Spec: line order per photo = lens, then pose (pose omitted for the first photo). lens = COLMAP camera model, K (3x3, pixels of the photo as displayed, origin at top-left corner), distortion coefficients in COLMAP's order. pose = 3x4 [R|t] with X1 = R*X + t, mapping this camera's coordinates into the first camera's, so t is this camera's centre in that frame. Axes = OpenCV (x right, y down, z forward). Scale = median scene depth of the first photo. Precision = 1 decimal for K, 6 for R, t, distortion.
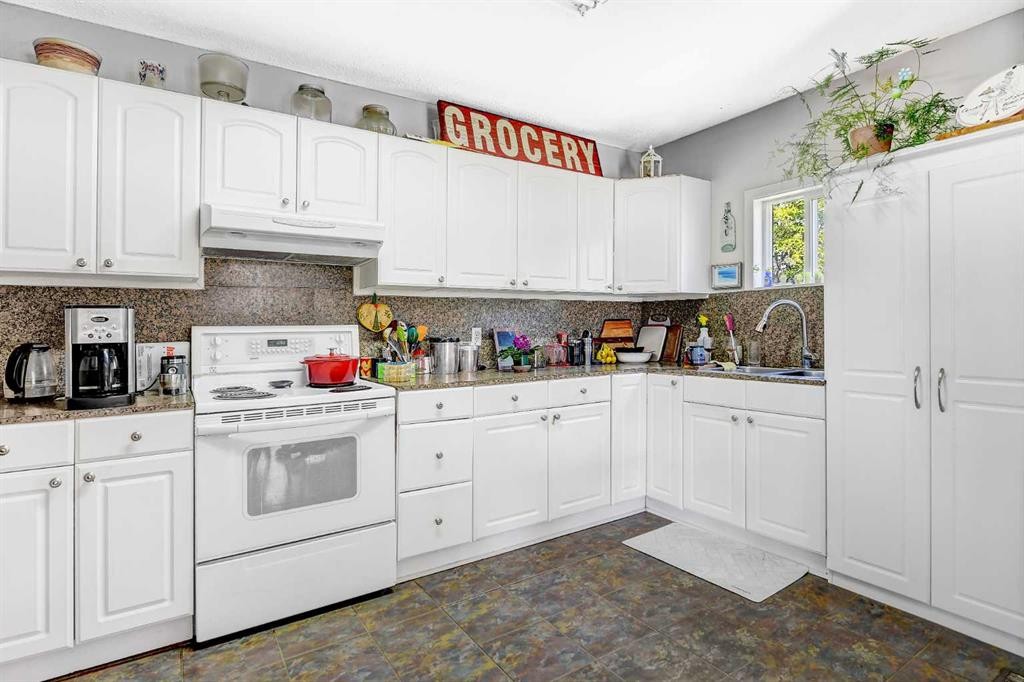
lens RADIAL K [[516.5, 0, 510.7], [0, 516.5, 337.6], [0, 0, 1]] dist [0.002038, 0.000247]
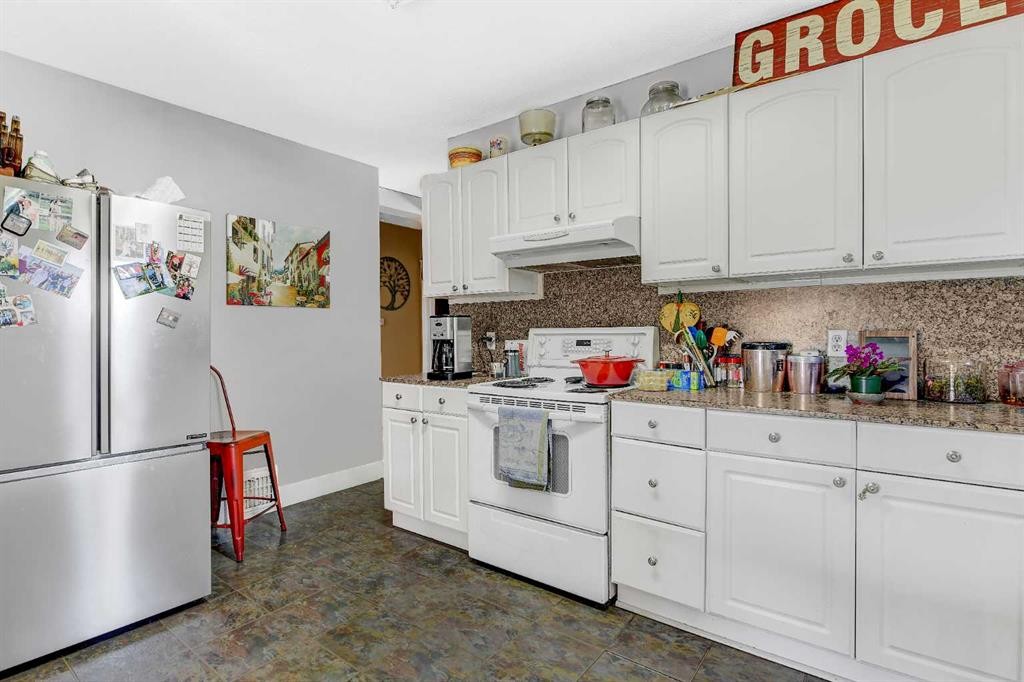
lens RADIAL K [[510.9, 0, 512.0], [0, 510.9, 341.0], [0, 0, 1]] dist [-0.001776, -0.000725]
pose [[0.336682, 0.028377, -0.941191, 0.492929], [-0.015043, 0.999580, 0.024756, -0.017256], [0.941498, 0.005824, 0.336968, 0.446640]]
